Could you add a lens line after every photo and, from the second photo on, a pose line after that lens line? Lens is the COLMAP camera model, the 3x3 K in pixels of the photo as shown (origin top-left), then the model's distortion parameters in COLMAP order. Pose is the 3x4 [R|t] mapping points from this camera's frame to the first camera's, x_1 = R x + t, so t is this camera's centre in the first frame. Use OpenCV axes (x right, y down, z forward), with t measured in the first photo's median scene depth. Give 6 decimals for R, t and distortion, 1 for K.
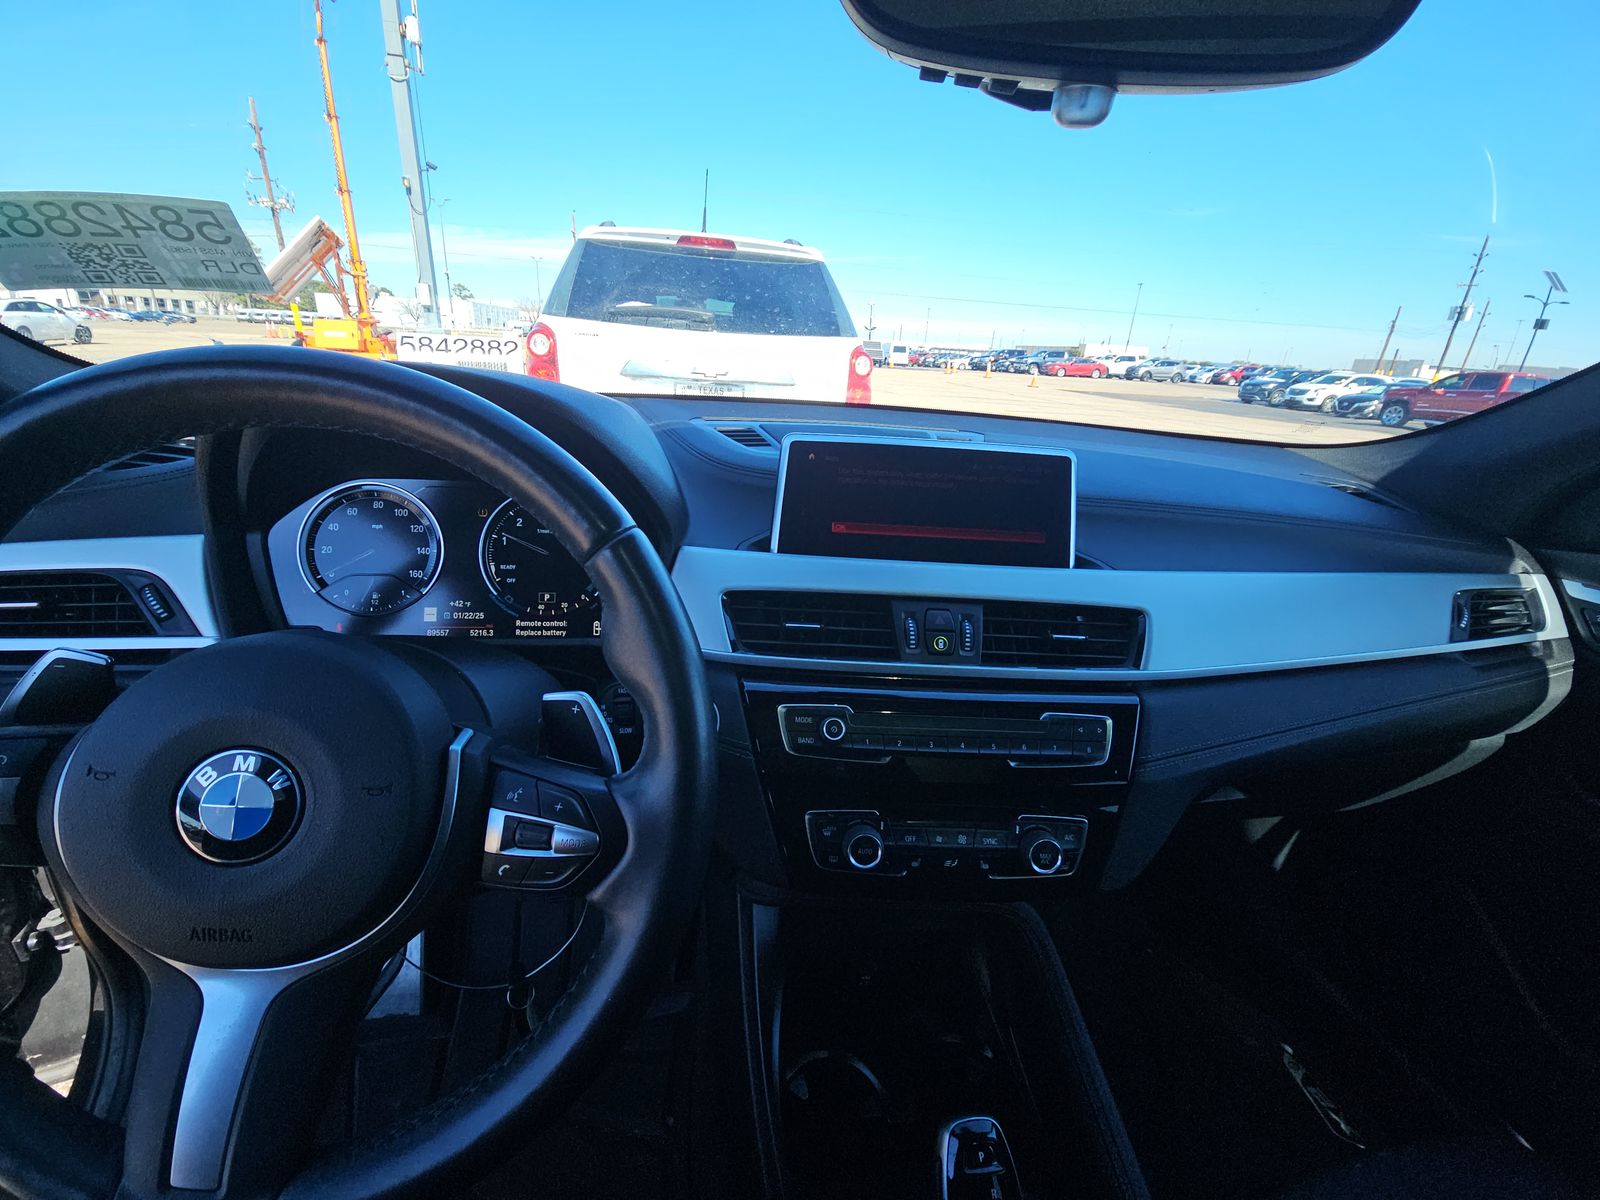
lens RADIAL K [[636.8, 0, 800.0], [0, 636.8, 600.0], [0, 0, 1]] dist [0.000142, -0.003968]
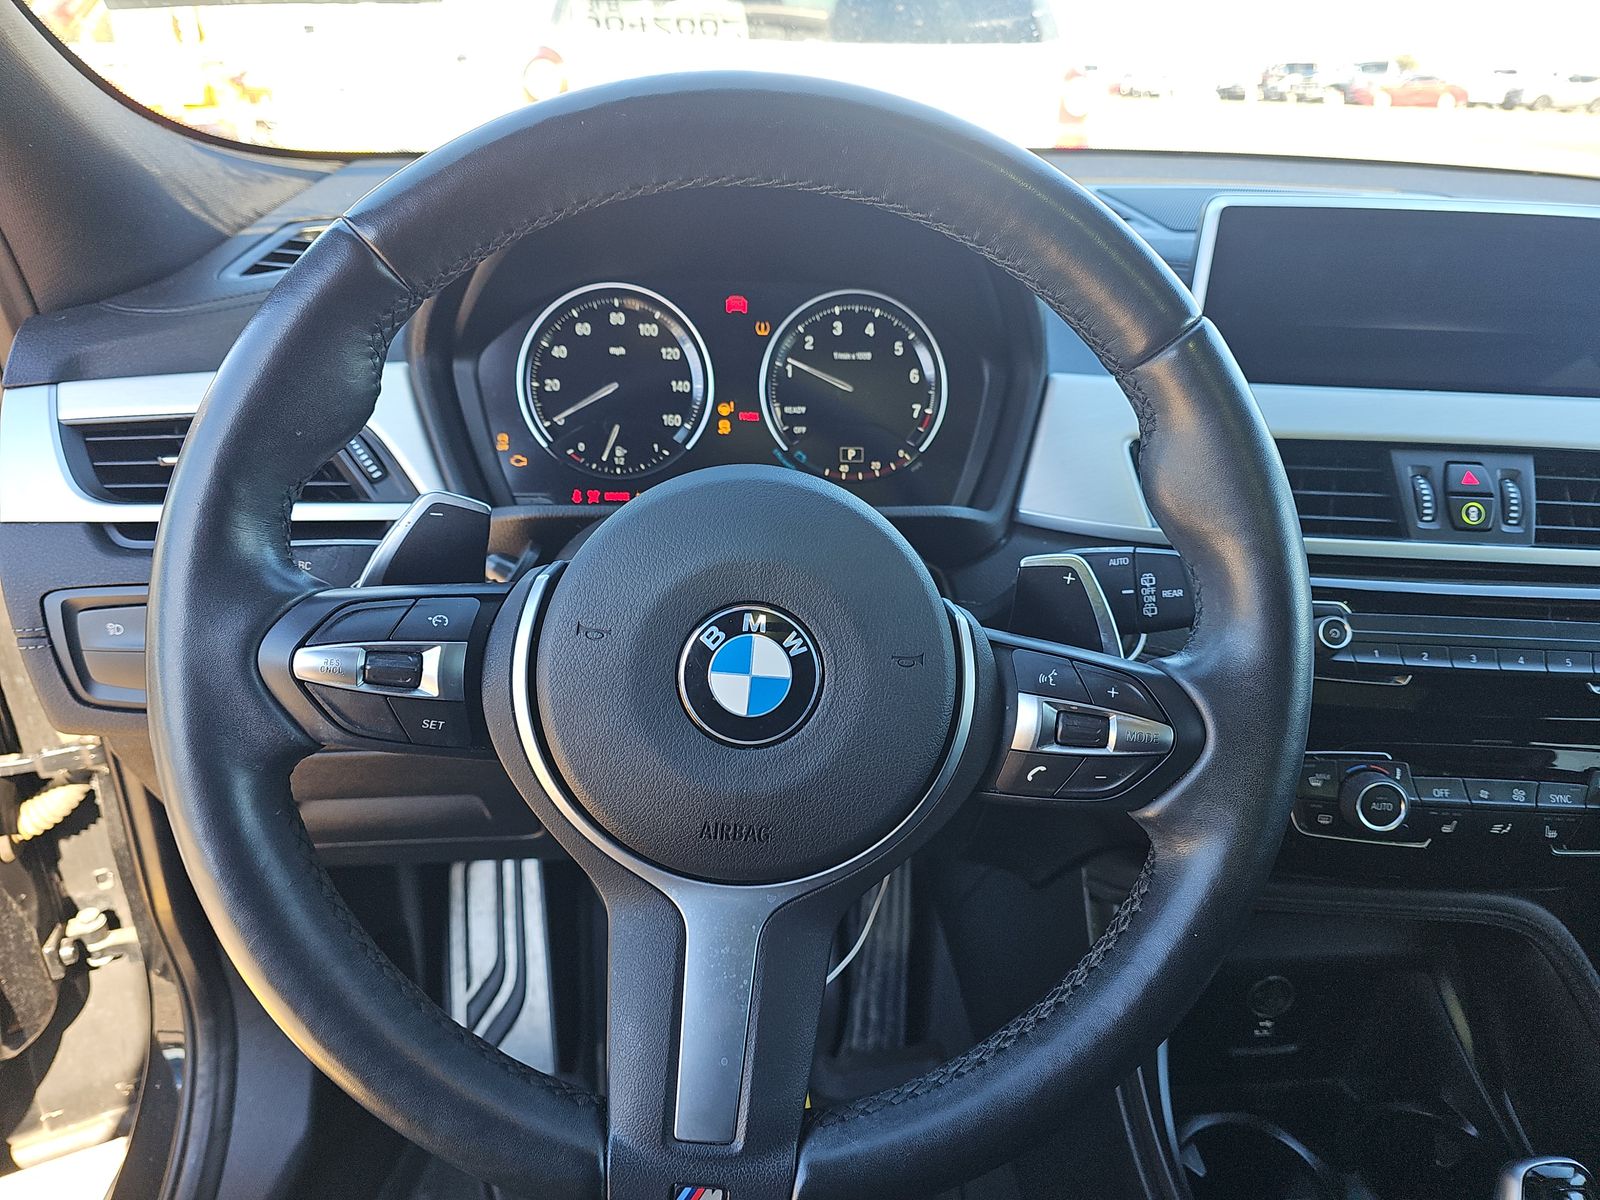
lens RADIAL K [[1070.1, 0, 800.0], [0, 1070.1, 600.0], [0, 0, 1]] dist [0.034717, -0.044454]
pose [[0.996828, 0.001597, -0.079567, -0.386528], [0.004532, 0.997037, 0.076784, 0.068514], [0.079454, -0.076901, 0.993868, -0.176949]]
